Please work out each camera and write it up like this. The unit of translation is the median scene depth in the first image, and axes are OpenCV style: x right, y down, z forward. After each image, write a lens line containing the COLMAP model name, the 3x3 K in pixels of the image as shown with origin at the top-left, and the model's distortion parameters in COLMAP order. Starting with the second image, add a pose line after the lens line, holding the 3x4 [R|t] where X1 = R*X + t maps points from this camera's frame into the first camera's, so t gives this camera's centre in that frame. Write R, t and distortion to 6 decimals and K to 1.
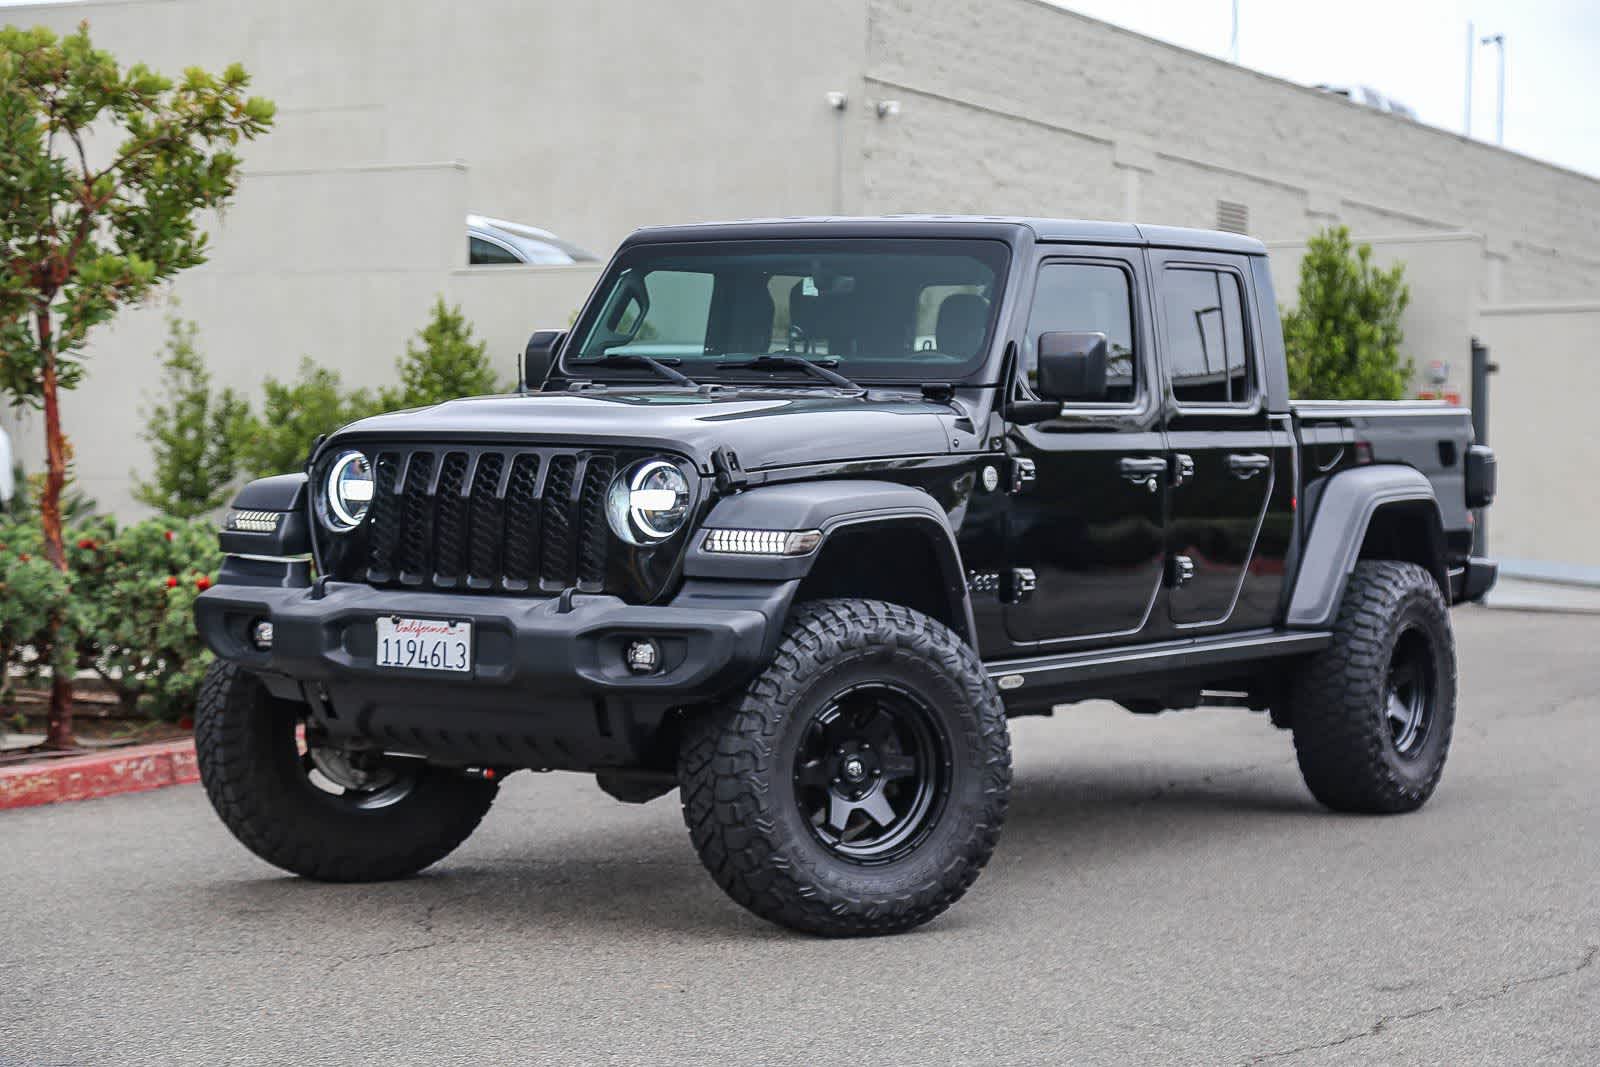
lens RADIAL K [[3989.2, 0, 800.0], [0, 3989.2, 533.5], [0, 0, 1]] dist [0.086198, 0.199146]
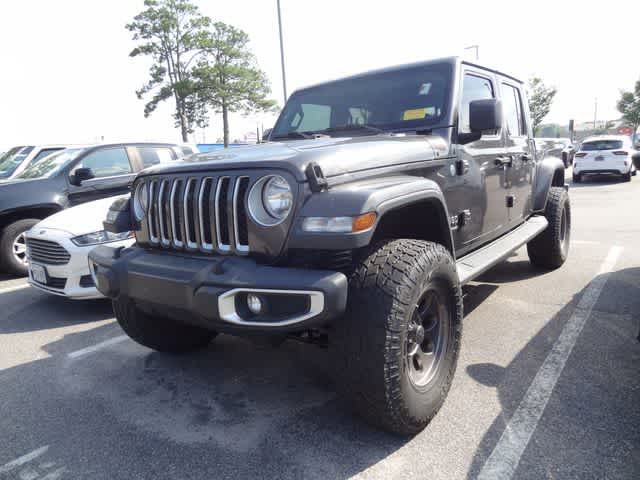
lens RADIAL K [[584.4, 0, 320.0], [0, 584.4, 240.0], [0, 0, 1]] dist [-0.006528, -0.003786]
pose [[0.992900, -0.074695, -0.092571, 0.002601], [0.082997, 0.992537, 0.089342, -0.010185], [0.085206, -0.096391, 0.991690, 0.665403]]
